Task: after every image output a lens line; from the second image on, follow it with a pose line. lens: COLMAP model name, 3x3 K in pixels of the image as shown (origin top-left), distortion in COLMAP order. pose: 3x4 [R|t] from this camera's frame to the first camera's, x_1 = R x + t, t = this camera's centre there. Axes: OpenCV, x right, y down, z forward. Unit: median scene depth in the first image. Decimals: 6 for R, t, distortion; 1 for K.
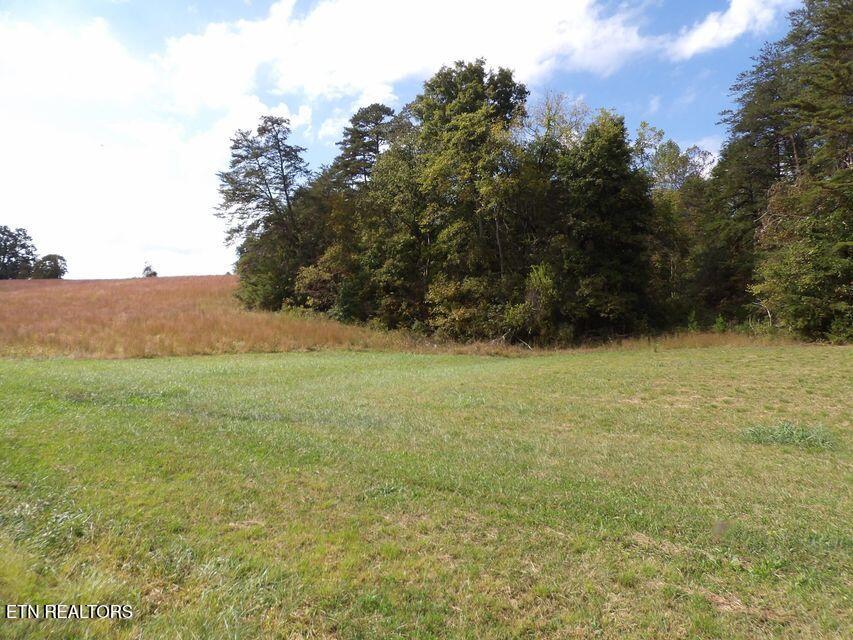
lens RADIAL K [[606.5, 0, 426.5], [0, 606.5, 320.0], [0, 0, 1]] dist [-0.061681, 0.060968]
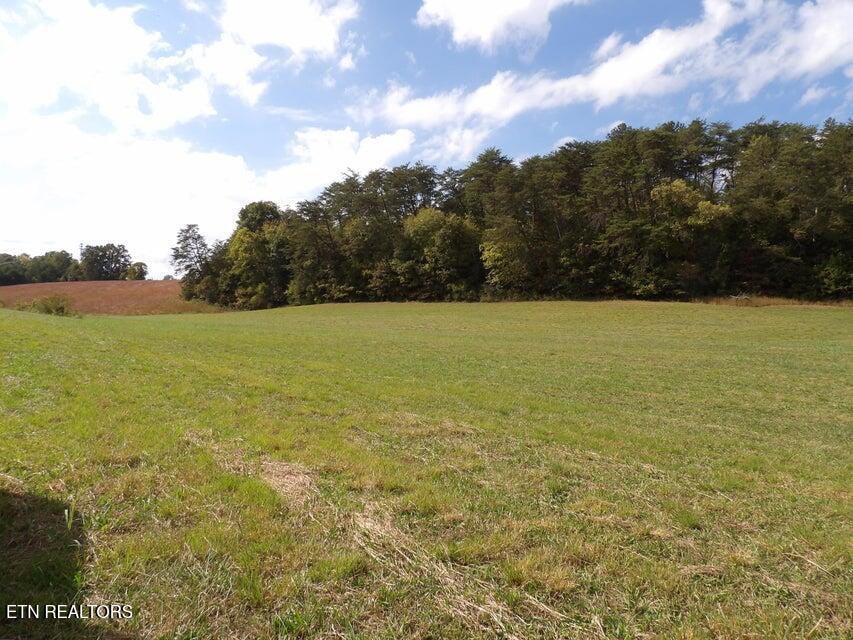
lens RADIAL K [[606.5, 0, 426.5], [0, 606.5, 320.0], [0, 0, 1]] dist [-0.061681, 0.060968]
pose [[0.988208, -0.021467, -0.151607, 1.103757], [0.027709, 0.998848, 0.039179, -0.003825], [0.150592, -0.042918, 0.987664, -1.381103]]
